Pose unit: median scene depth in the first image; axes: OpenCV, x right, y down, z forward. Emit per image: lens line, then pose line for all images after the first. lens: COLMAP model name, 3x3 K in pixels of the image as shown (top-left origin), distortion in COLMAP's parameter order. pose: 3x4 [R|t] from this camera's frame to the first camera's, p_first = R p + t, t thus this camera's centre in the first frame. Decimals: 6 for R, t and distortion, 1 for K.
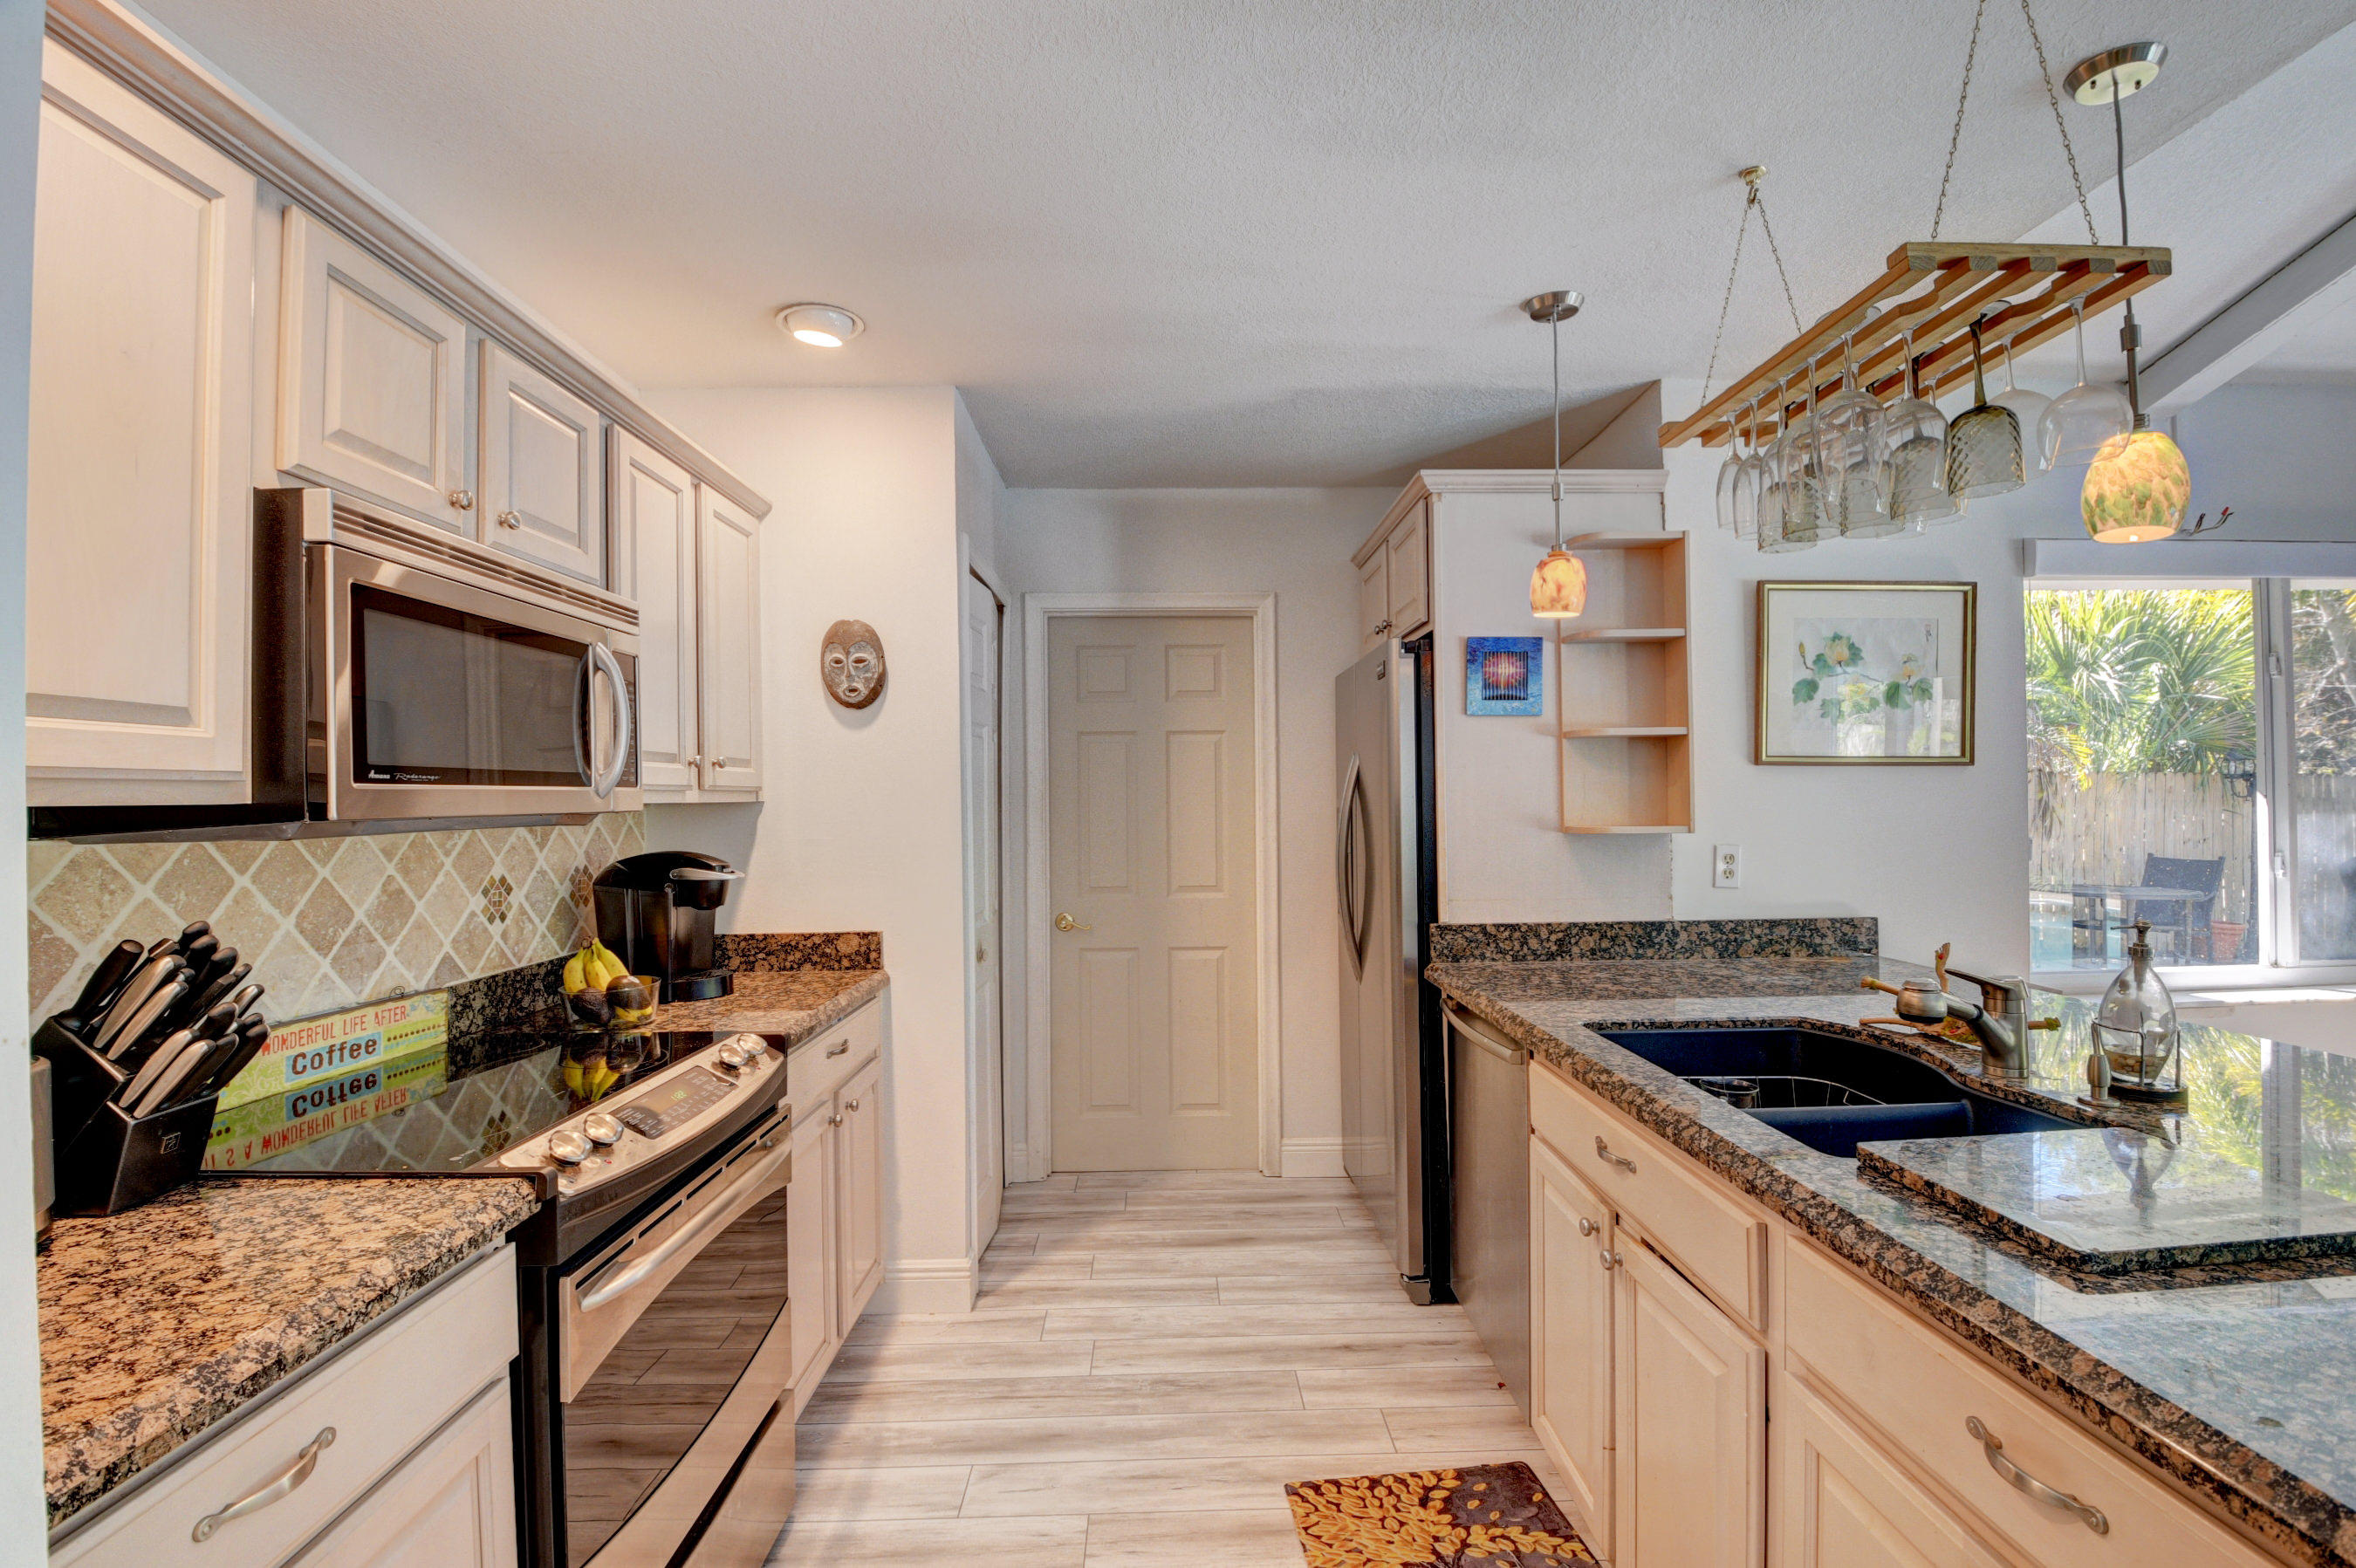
lens RADIAL K [[1033.7, 0, 1178.0], [0, 1033.7, 784.0], [0, 0, 1]] dist [0.001389, -0.016977]
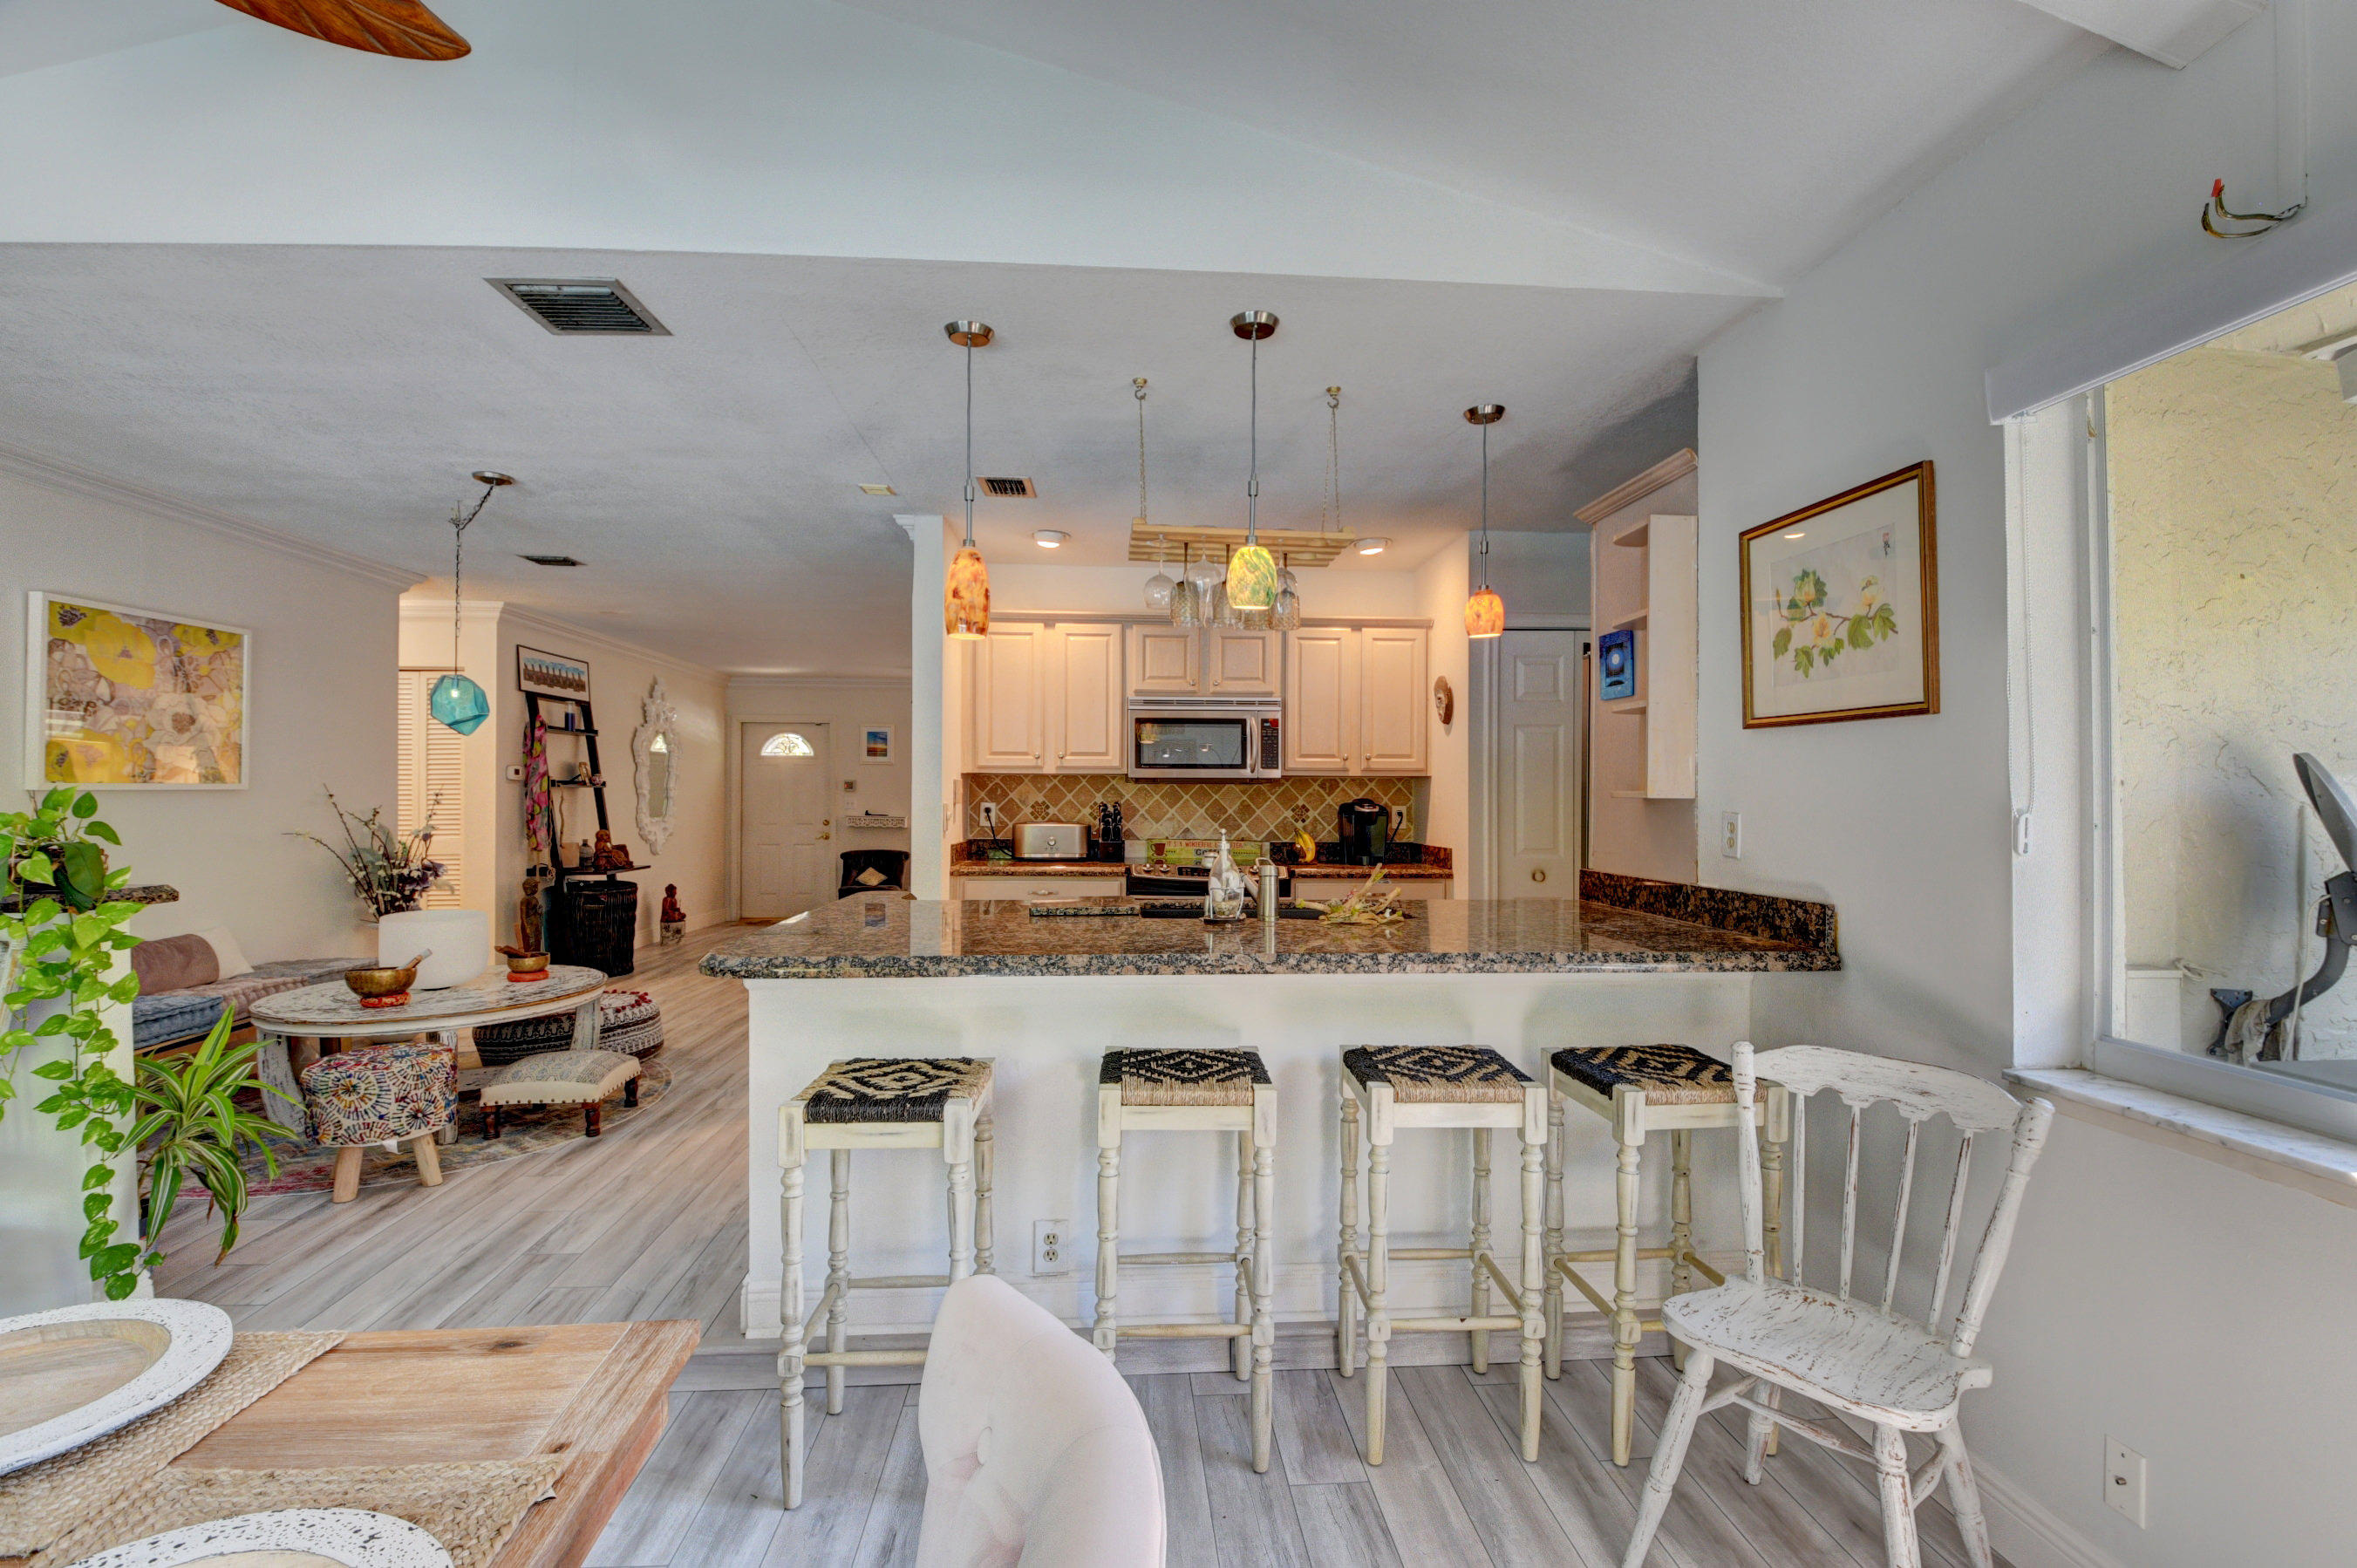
lens RADIAL K [[1029.8, 0, 1177.9], [0, 1029.8, 788.4], [0, 0, 1]] dist [0.001932, -0.020154]
pose [[0.057809, 0.003660, -0.998321, 1.479658], [0.007166, 0.999966, 0.004081, 0.028727], [0.998302, -0.007390, 0.057781, 0.431962]]
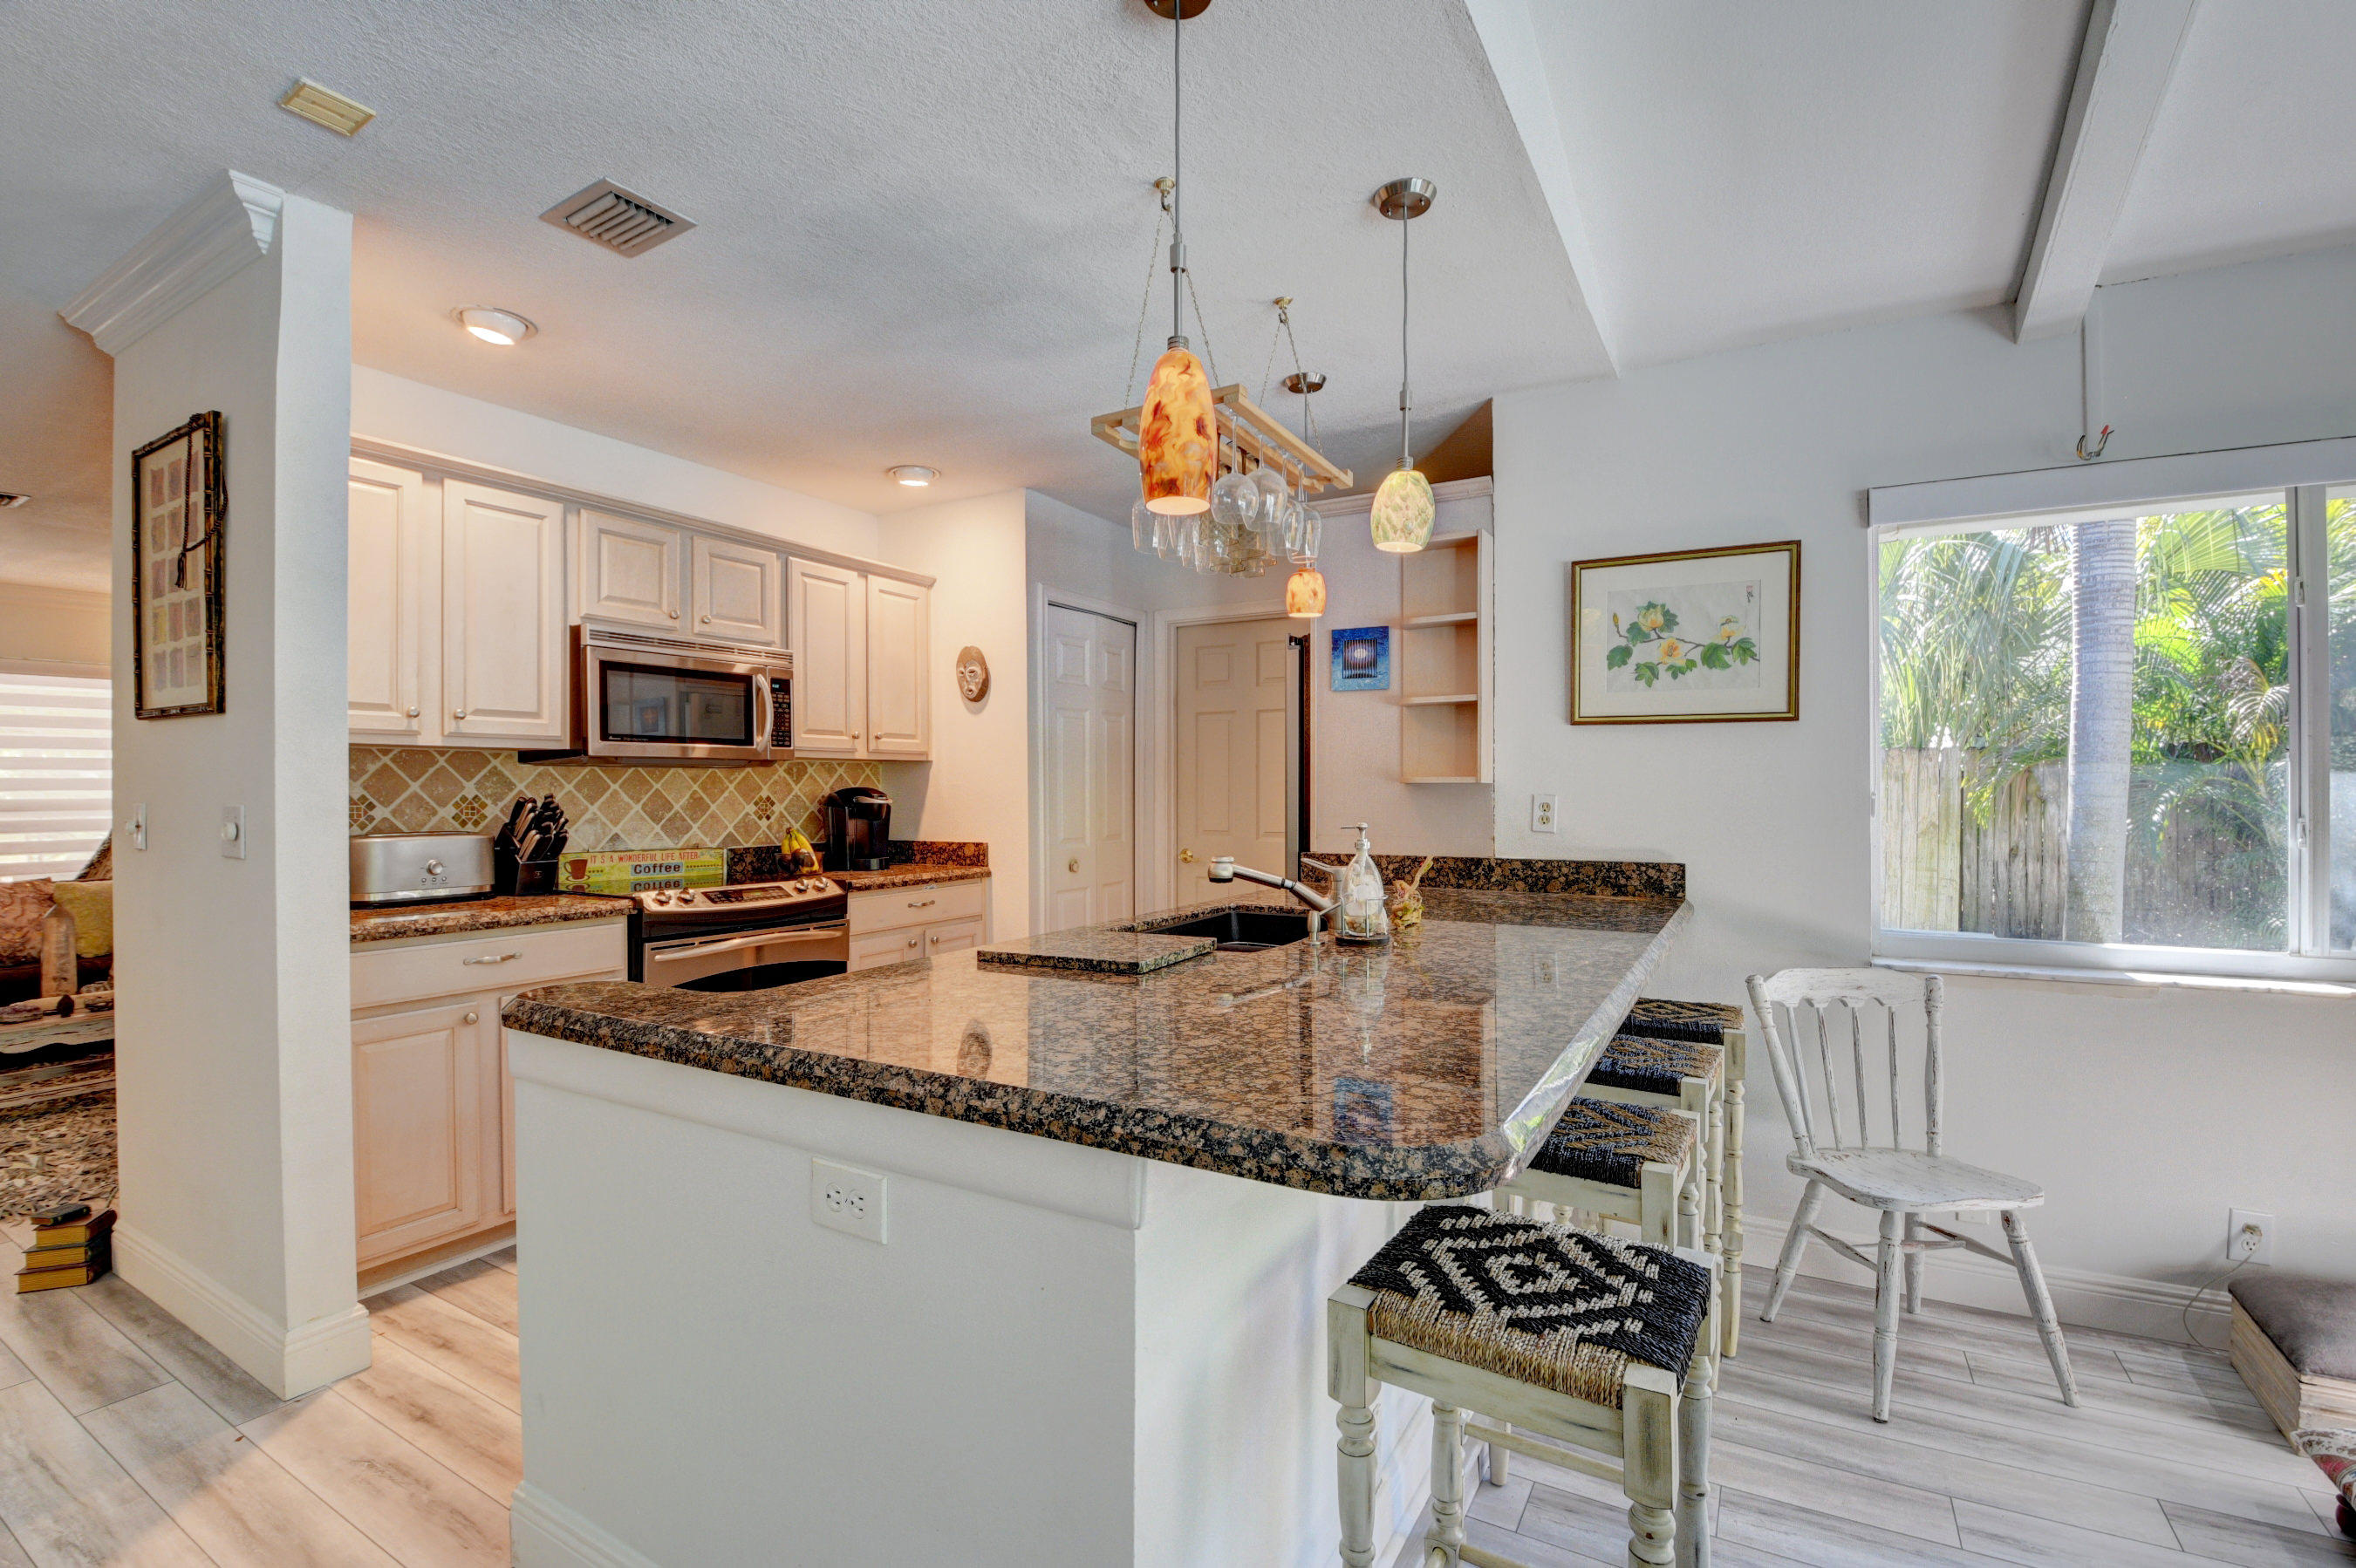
lens RADIAL K [[1030.2, 0, 1179.8], [0, 1030.2, 791.1], [0, 0, 1]] dist [0.017771, -0.032867]
pose [[0.857069, 0.011025, -0.515084, 0.784325], [-0.000551, 0.999790, 0.020483, 0.031707], [0.515202, -0.017271, 0.856895, -0.197030]]
